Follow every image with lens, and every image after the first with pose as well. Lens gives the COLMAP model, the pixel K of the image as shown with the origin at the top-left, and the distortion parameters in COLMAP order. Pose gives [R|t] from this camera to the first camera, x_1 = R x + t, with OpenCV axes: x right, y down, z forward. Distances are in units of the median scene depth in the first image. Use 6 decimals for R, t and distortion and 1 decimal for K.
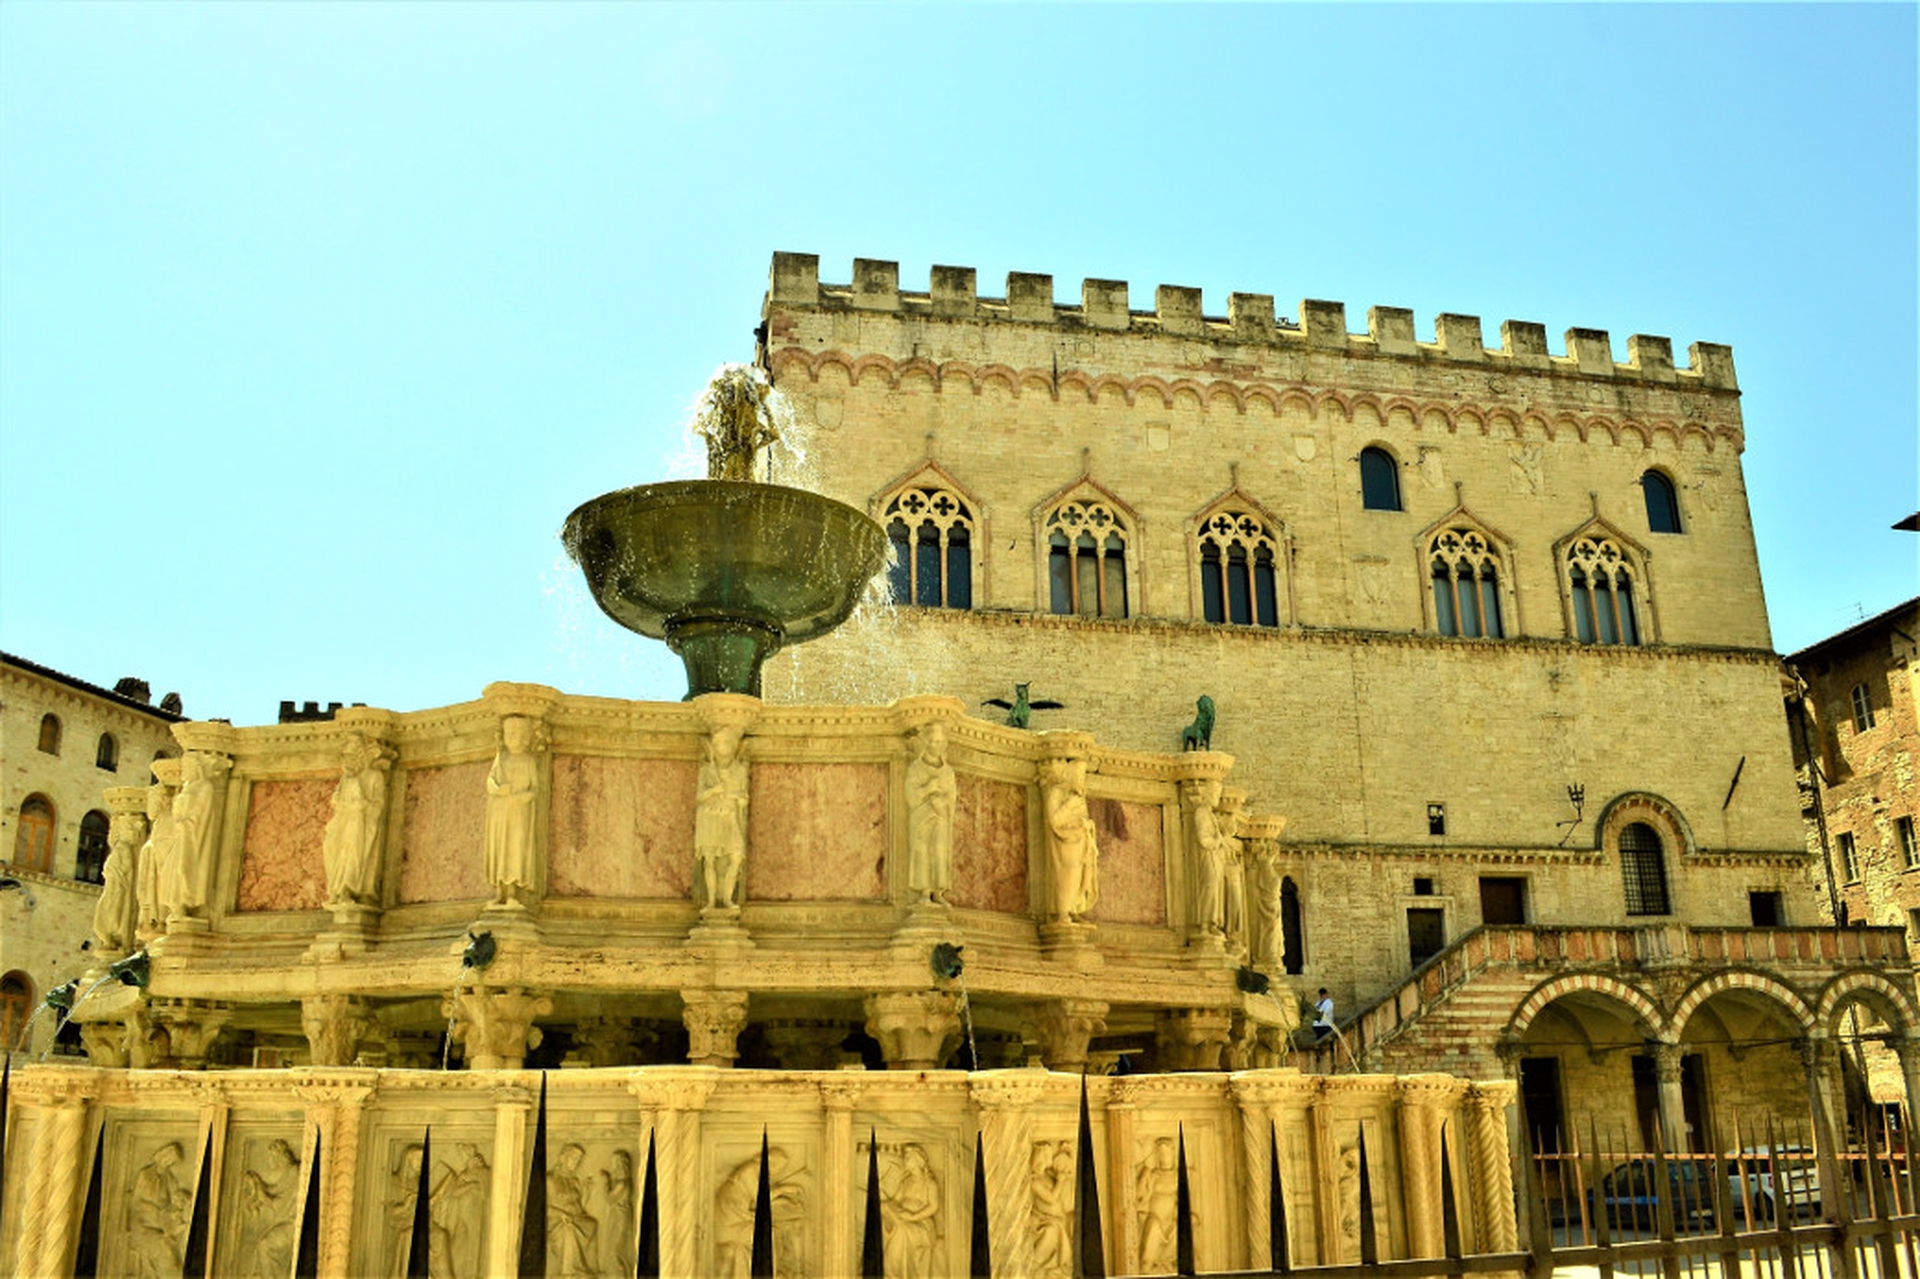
lens RADIAL K [[1603.5, 0, 960.0], [0, 1603.5, 639.5], [0, 0, 1]] dist [-0.074760, 0.011170]
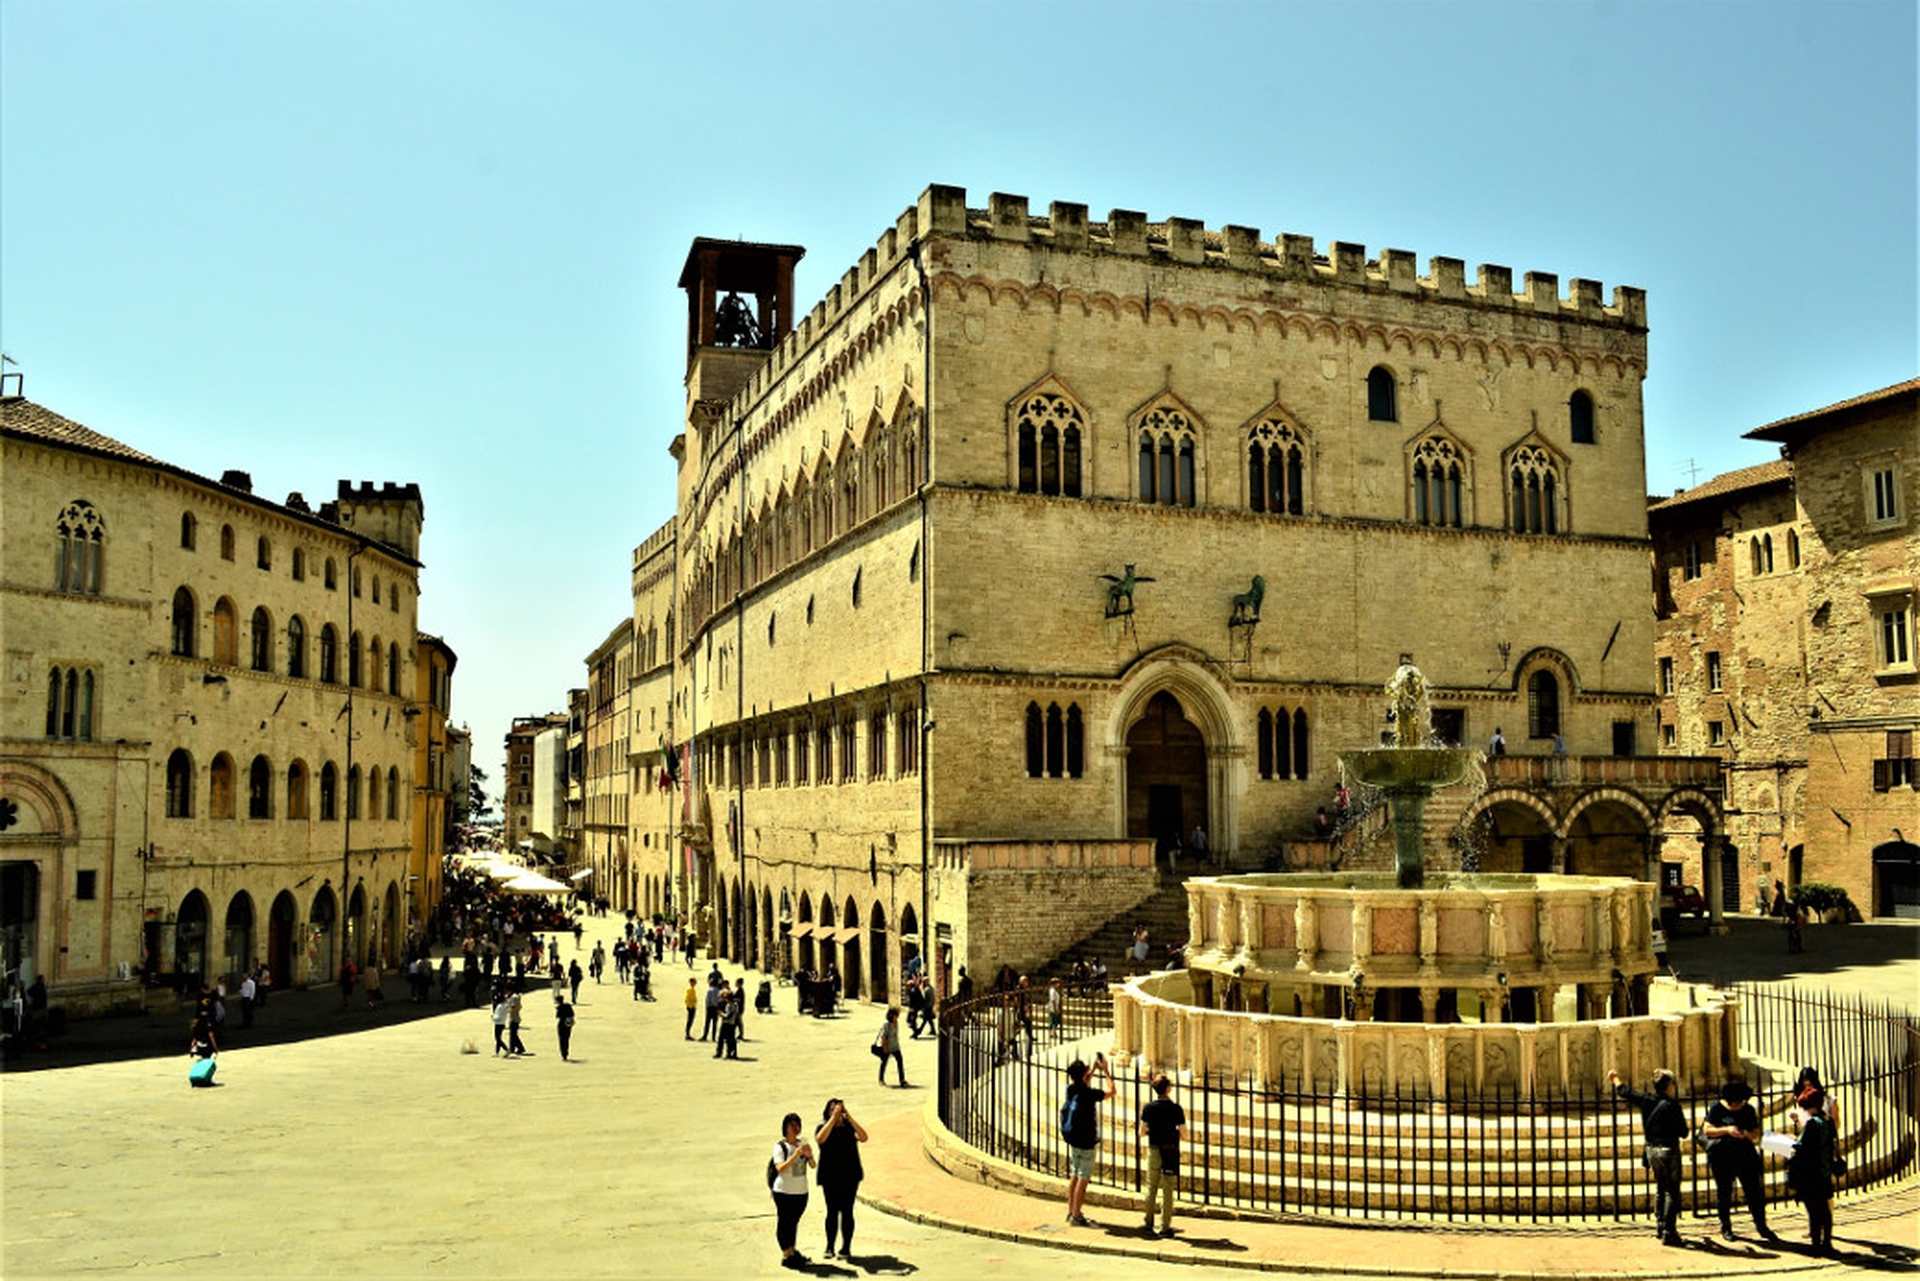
lens RADIAL K [[1734.0, 0, 960.0], [0, 1734.0, 640.5], [0, 0, 1]] dist [-0.070591, 0.006352]
pose [[0.984851, 0.027122, 0.171271, -0.304878], [-0.062164, 0.977265, 0.202705, -0.171113], [-0.161879, -0.210281, 0.964146, -0.319699]]
